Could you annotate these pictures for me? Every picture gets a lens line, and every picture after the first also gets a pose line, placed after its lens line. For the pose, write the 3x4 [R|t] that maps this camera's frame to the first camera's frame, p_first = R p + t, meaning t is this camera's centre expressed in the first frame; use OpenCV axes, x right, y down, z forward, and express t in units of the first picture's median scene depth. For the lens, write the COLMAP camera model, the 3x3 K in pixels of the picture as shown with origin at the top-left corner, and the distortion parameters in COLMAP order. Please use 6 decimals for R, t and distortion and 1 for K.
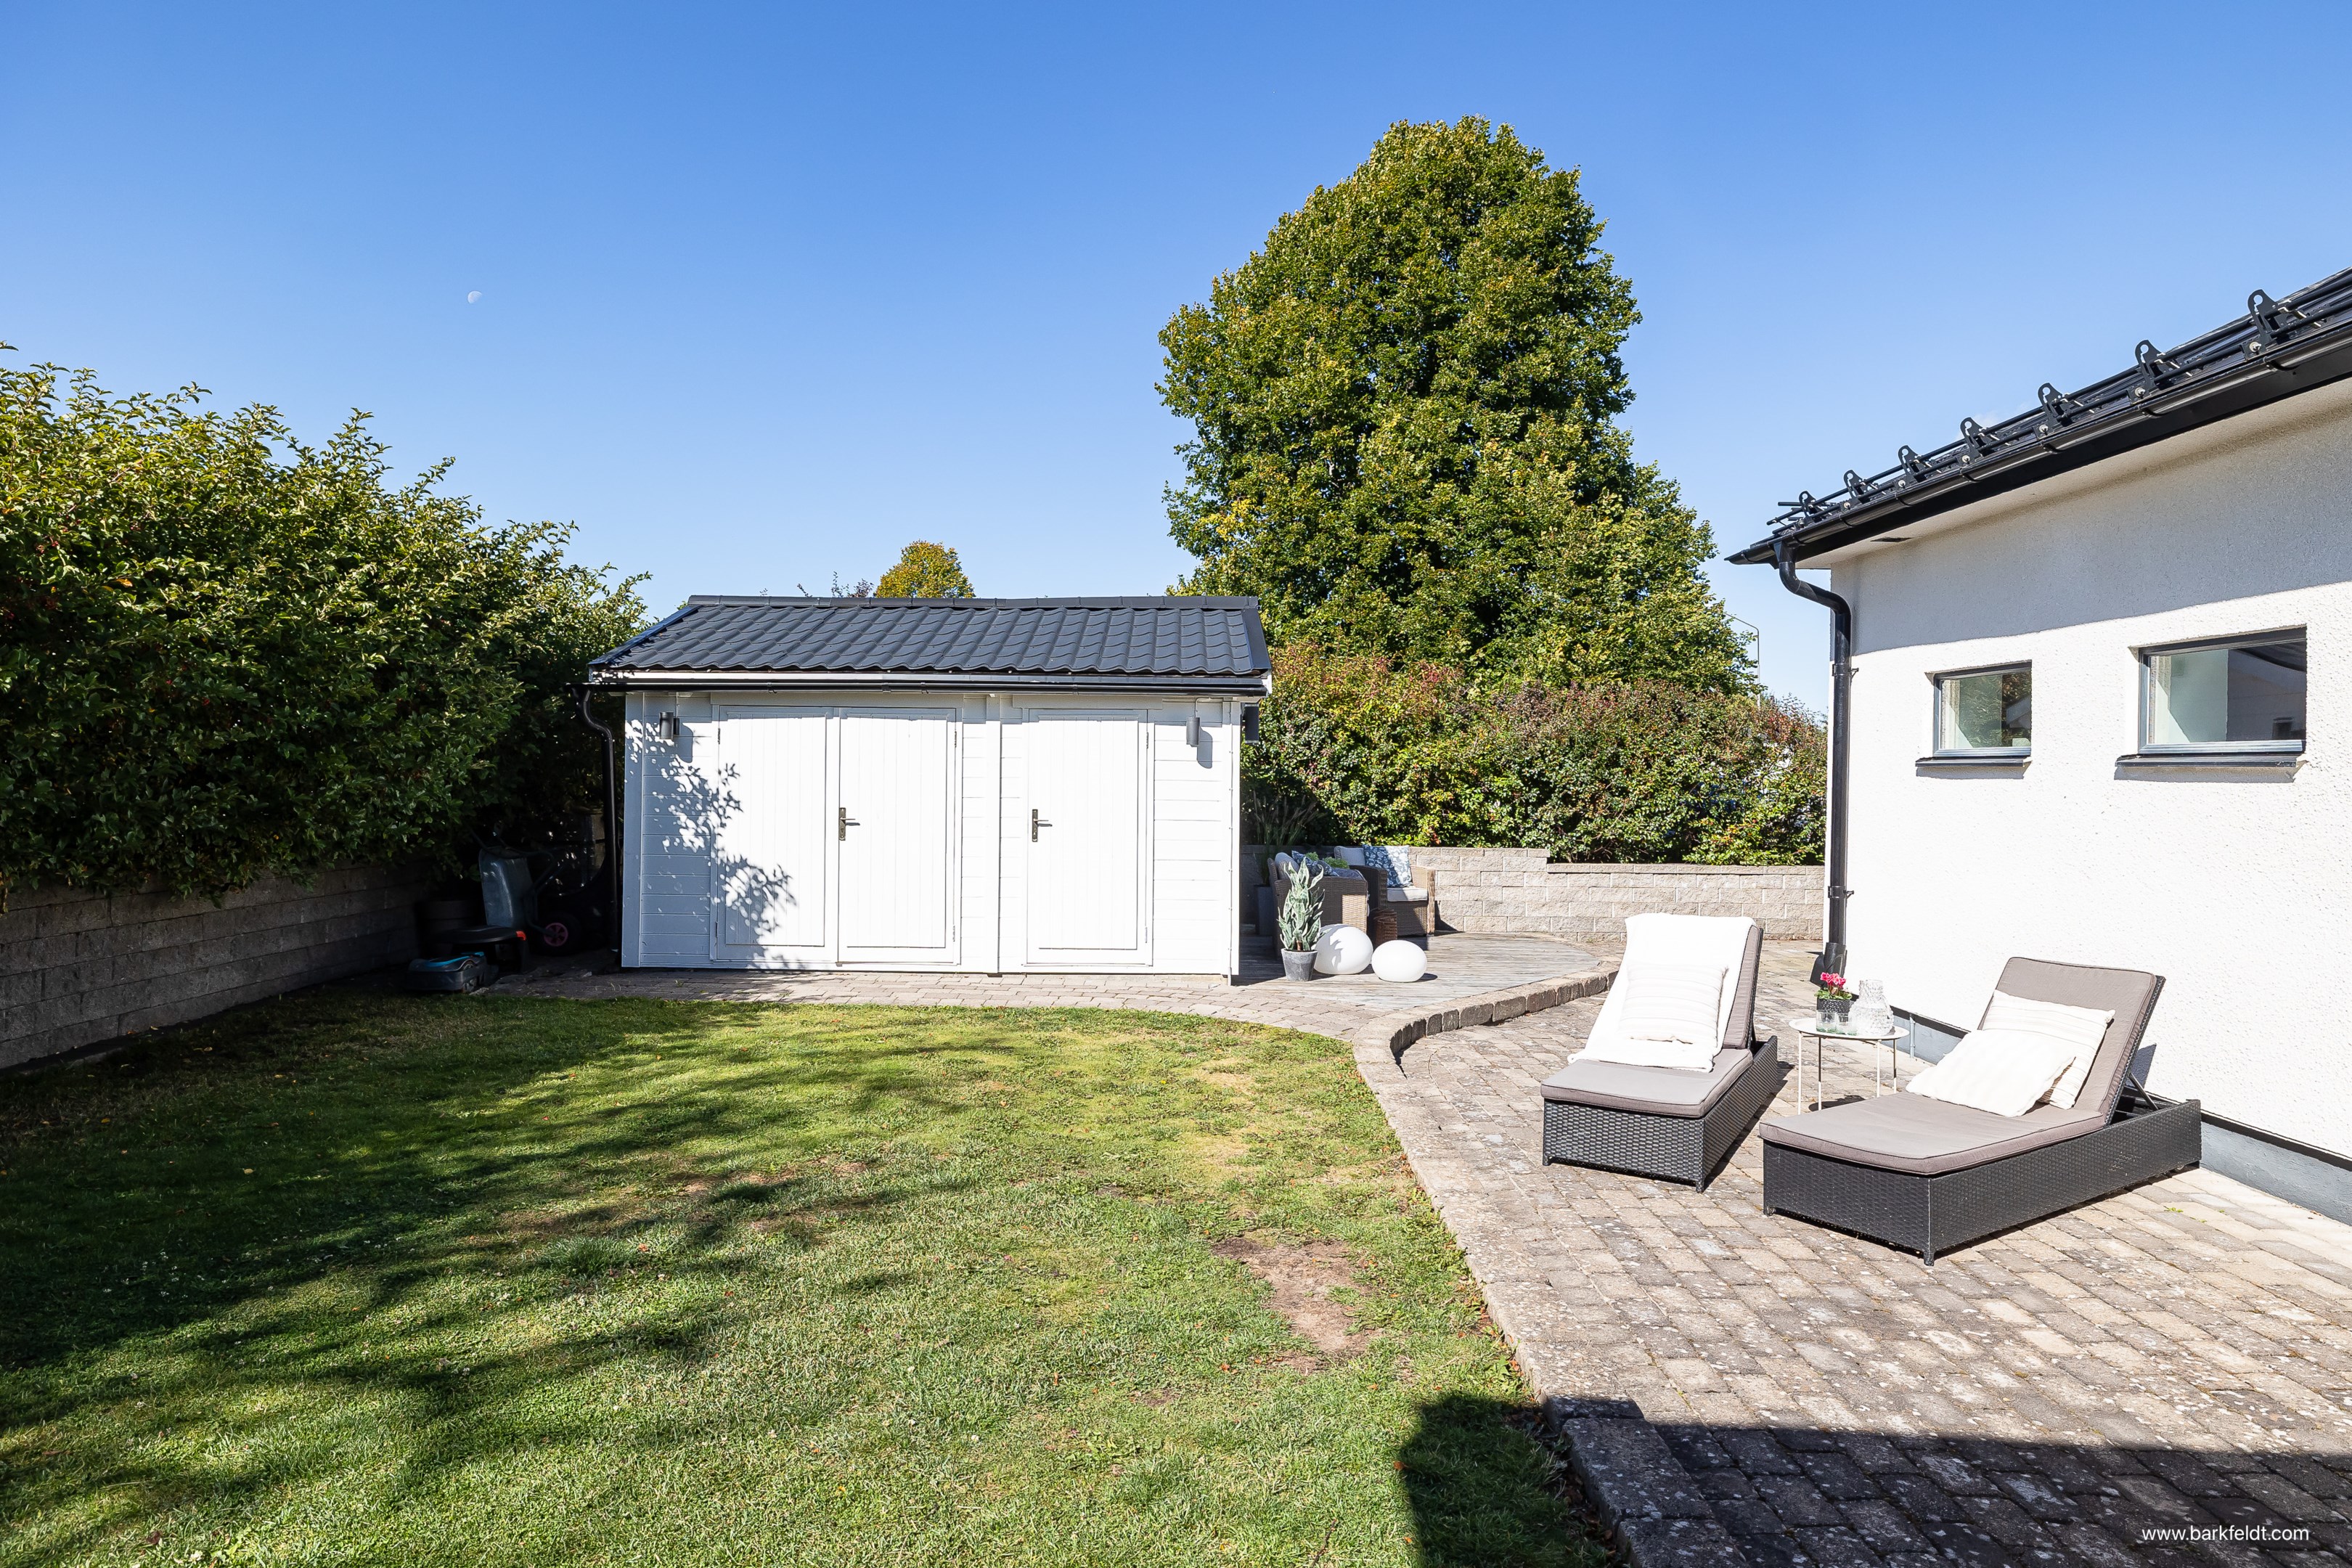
lens RADIAL K [[1420.2, 0, 1164.7], [0, 1420.2, 765.2], [0, 0, 1]] dist [0.002865, 0.000190]
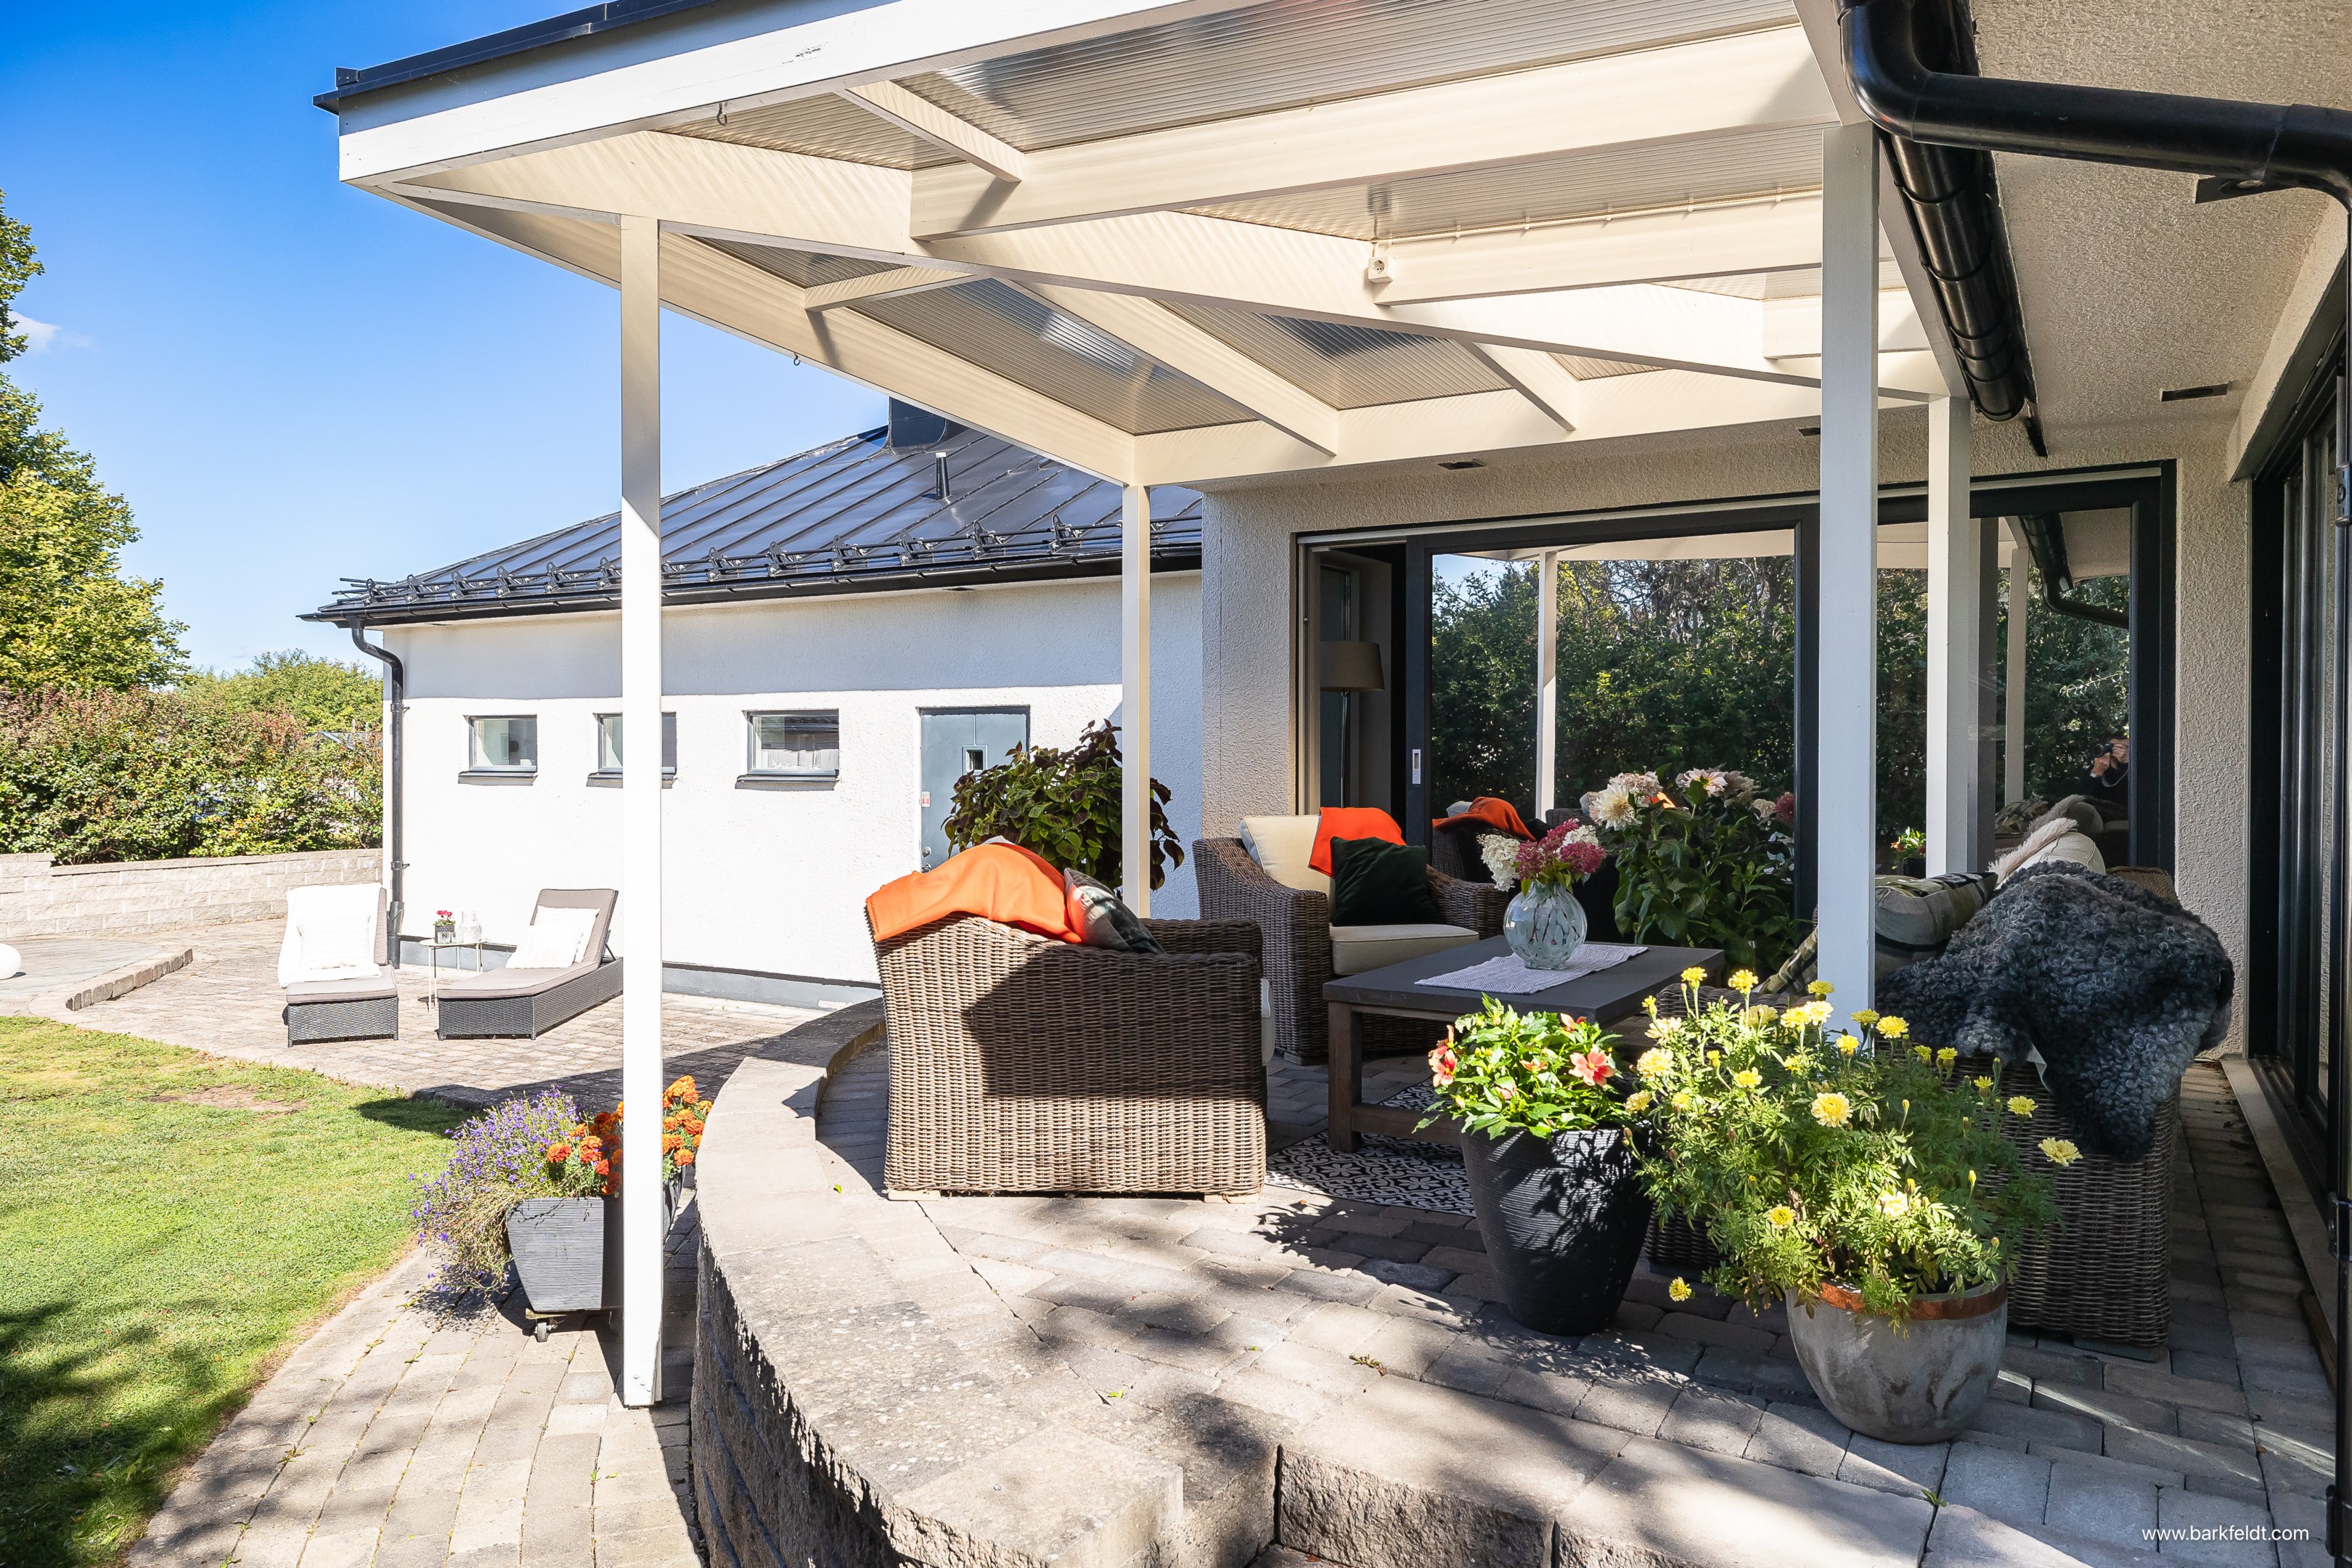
lens RADIAL K [[1533.2, 0, 1172.7], [0, 1533.2, 771.1], [0, 0, 1]] dist [-0.007908, -0.000719]
pose [[0.526110, -0.023997, 0.850078, -0.236869], [0.006762, 0.999688, 0.024035, -0.020534], [-0.850390, -0.006897, 0.526108, -0.260930]]
